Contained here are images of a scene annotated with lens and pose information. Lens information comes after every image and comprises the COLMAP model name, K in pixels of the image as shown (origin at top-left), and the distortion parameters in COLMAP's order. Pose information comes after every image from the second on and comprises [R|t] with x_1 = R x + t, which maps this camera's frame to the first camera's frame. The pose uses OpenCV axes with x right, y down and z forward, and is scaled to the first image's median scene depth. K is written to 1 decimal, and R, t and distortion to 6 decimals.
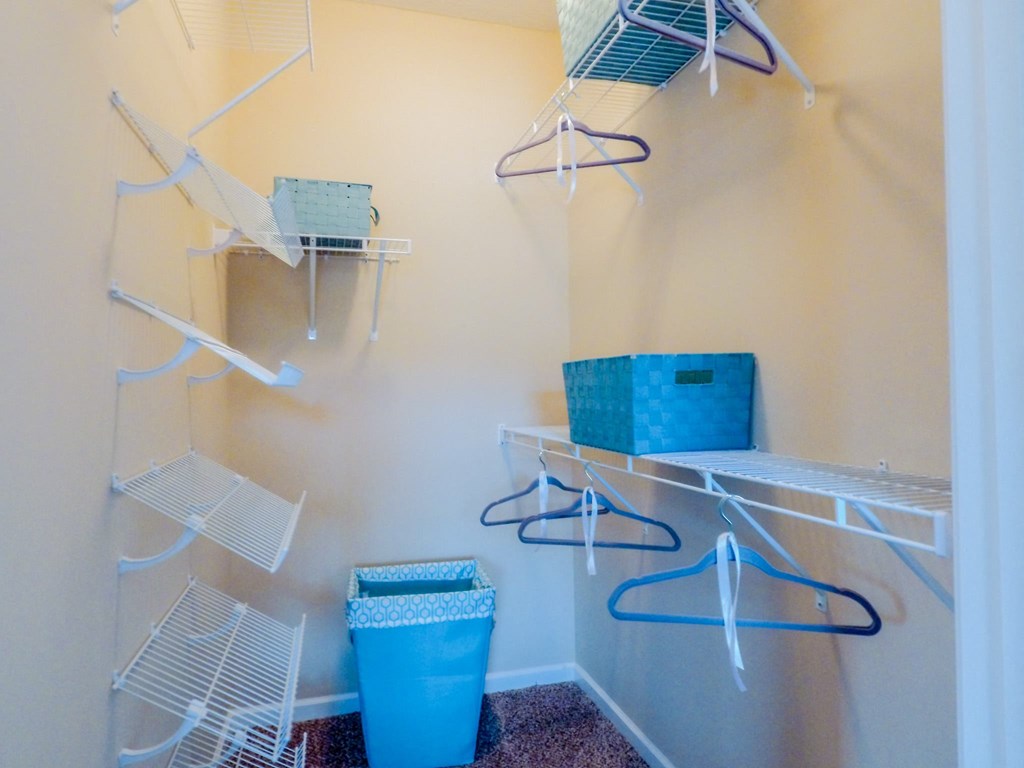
lens RADIAL K [[601.9, 0, 496.7], [0, 601.9, 377.0], [0, 0, 1]] dist [-0.002665, 0.000471]
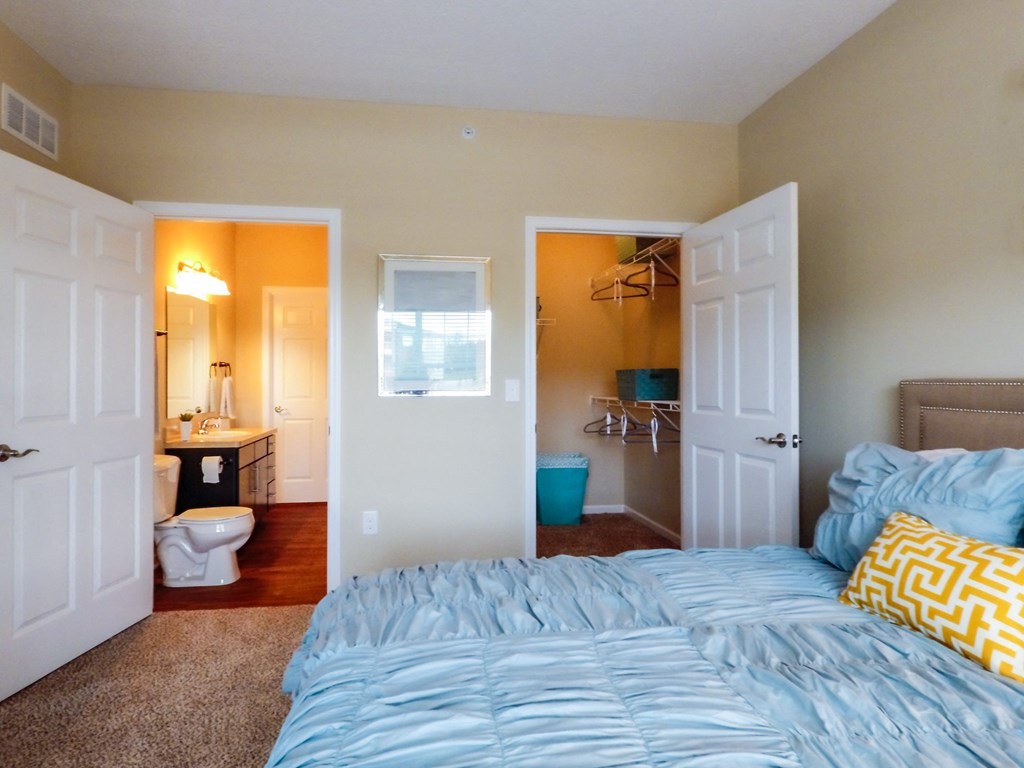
lens RADIAL K [[601.9, 0, 496.7], [0, 601.9, 377.0], [0, 0, 1]] dist [-0.002665, 0.000471]
pose [[0.990899, 0.008174, -0.134360, -0.055536], [-0.006441, 0.999890, 0.013329, -0.025819], [0.134454, -0.012343, 0.990843, -1.738487]]
